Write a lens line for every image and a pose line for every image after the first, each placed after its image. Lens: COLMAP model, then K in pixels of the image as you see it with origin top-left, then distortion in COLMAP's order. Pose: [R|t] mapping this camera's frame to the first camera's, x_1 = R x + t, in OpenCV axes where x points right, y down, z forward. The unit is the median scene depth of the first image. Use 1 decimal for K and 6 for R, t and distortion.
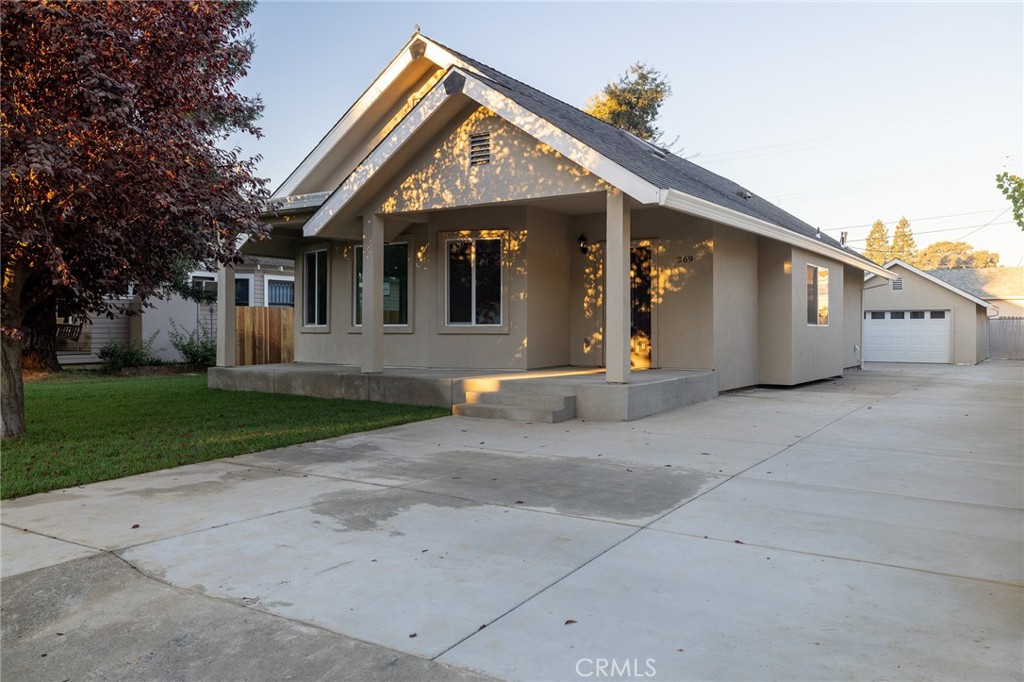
lens RADIAL K [[815.3, 0, 511.6], [0, 815.3, 322.8], [0, 0, 1]] dist [-0.003670, 0.003515]
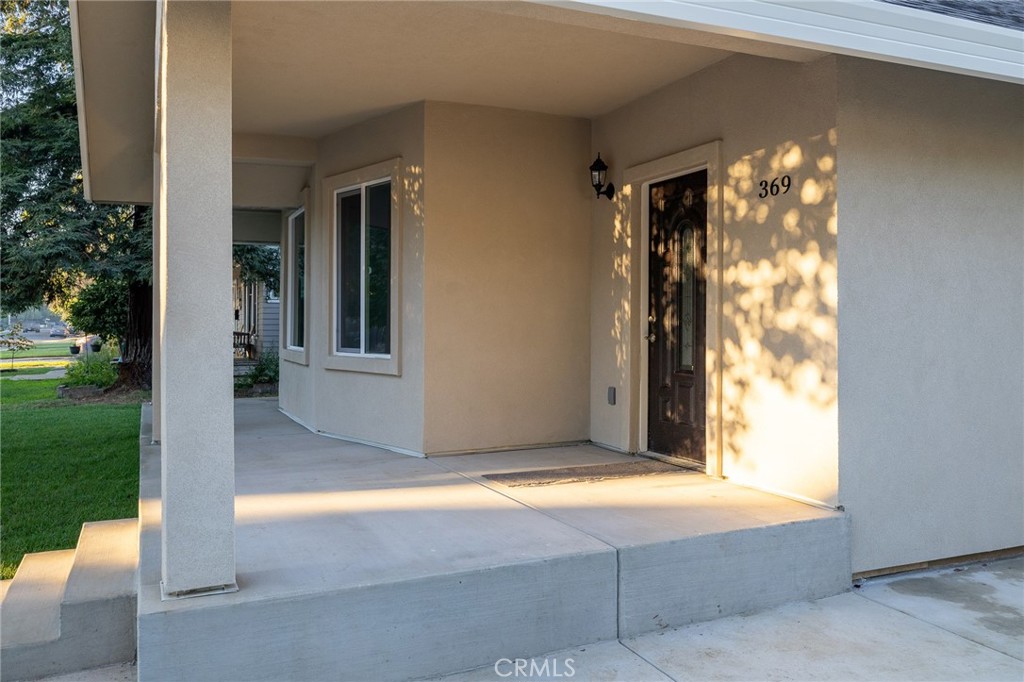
lens RADIAL K [[867.3, 0, 512.0], [0, 867.3, 341.0], [0, 0, 1]] dist [-0.001853, 0.002273]
pose [[0.843995, -0.002348, -0.536345, 0.325044], [0.006723, 0.999958, 0.006203, -0.008379], [0.536308, -0.008841, 0.843976, 0.605684]]
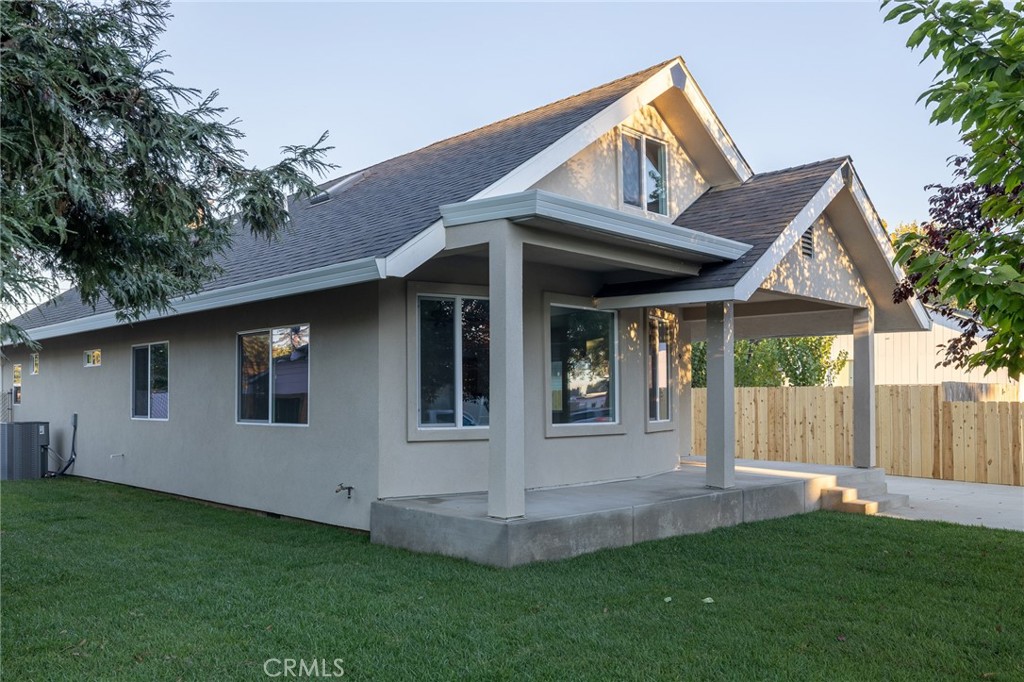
lens RADIAL K [[815.3, 0, 511.6], [0, 815.3, 322.8], [0, 0, 1]] dist [-0.003670, 0.003515]
pose [[0.211901, 0.092113, 0.972940, -0.926016], [-0.006814, 0.995663, -0.092781, -0.019094], [-0.977267, 0.013031, 0.211610, 0.982849]]
